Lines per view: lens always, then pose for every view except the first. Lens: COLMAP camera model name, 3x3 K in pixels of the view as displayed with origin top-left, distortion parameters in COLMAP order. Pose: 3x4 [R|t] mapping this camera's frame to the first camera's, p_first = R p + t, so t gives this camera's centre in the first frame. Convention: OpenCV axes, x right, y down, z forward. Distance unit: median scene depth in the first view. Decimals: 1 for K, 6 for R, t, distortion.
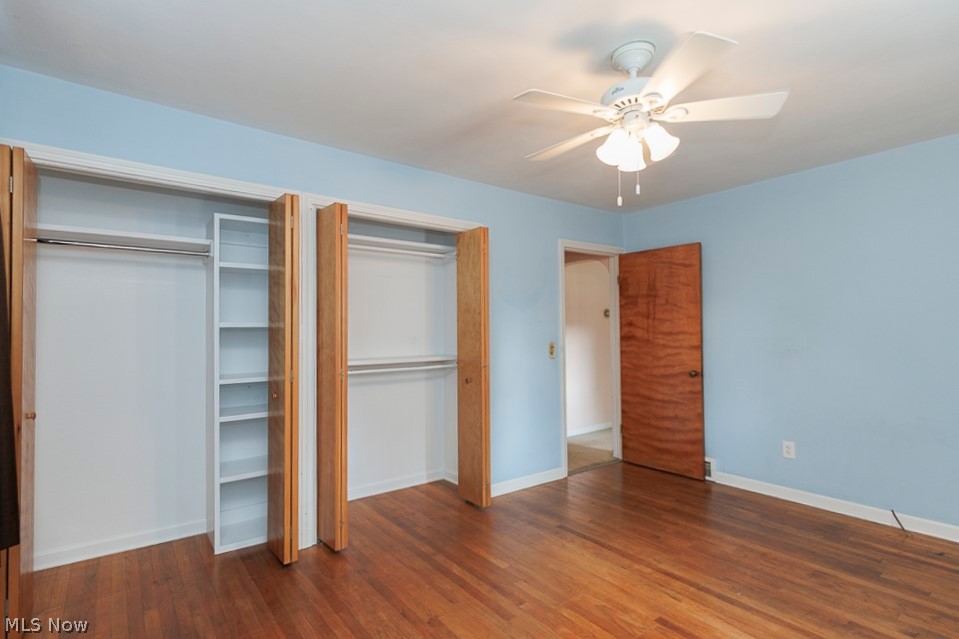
lens RADIAL K [[464.2, 0, 456.0], [0, 464.2, 324.1], [0, 0, 1]] dist [0.000878, 0.000094]
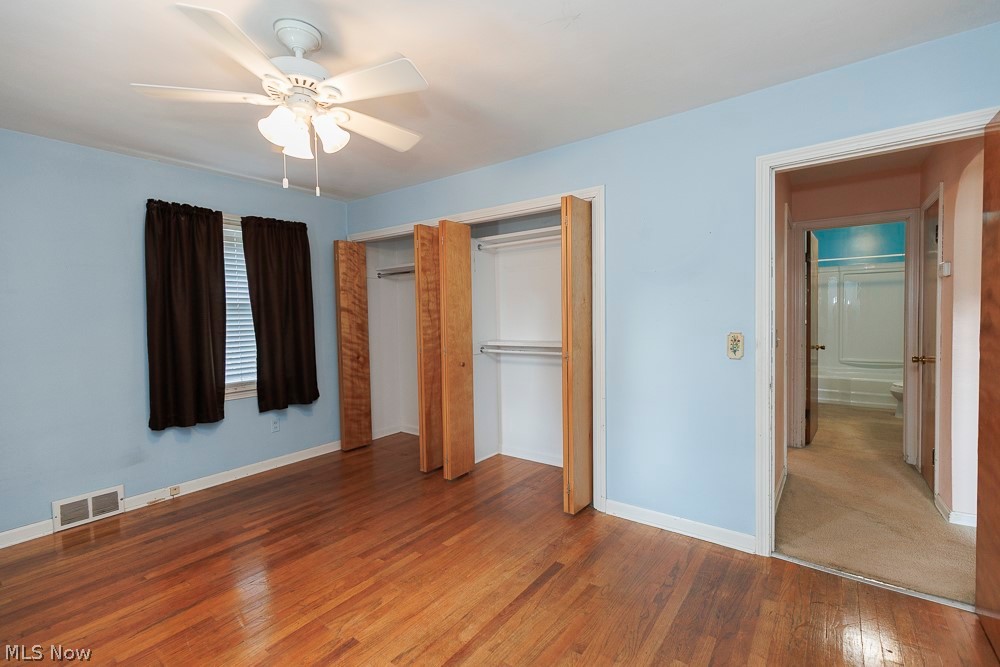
lens RADIAL K [[444.5, 0, 524.5], [0, 444.5, 330.8], [0, 0, 1]] dist [0.001704, -0.000252]
pose [[0.324095, 0.032827, -0.945455, 1.190577], [0.030325, 0.998524, 0.045065, 0.002388], [0.945538, -0.043276, 0.322621, 0.939088]]
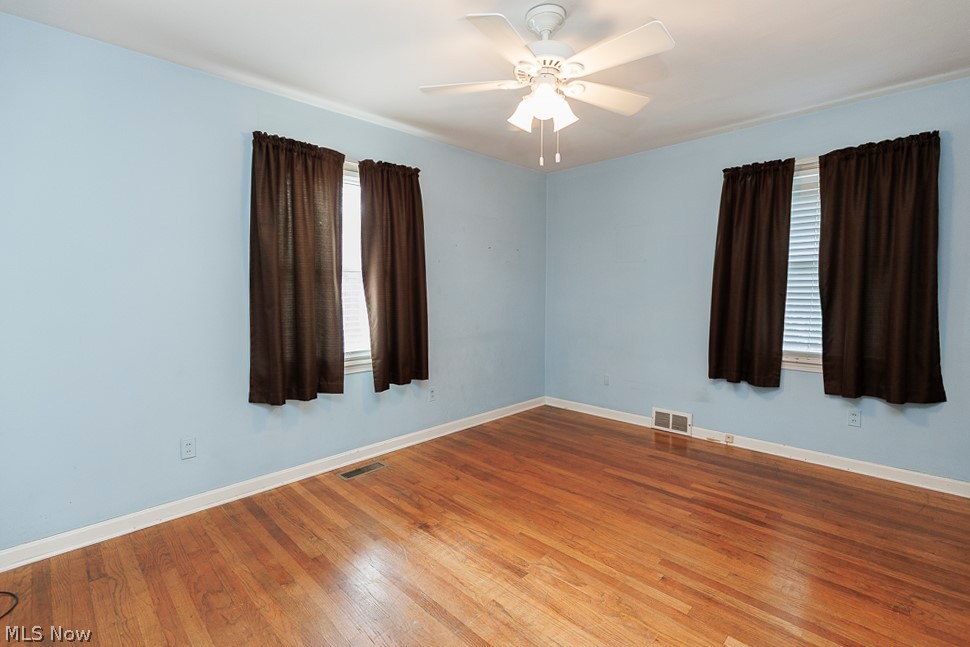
lens RADIAL K [[442.5, 0, 469.5], [0, 442.5, 319.8], [0, 0, 1]] dist [0.001301, 0.000101]
pose [[-0.990116, 0.020837, -0.138693, 0.594358], [0.012157, 0.997931, 0.063137, 0.026067], [0.139721, 0.060826, -0.988321, 1.673232]]
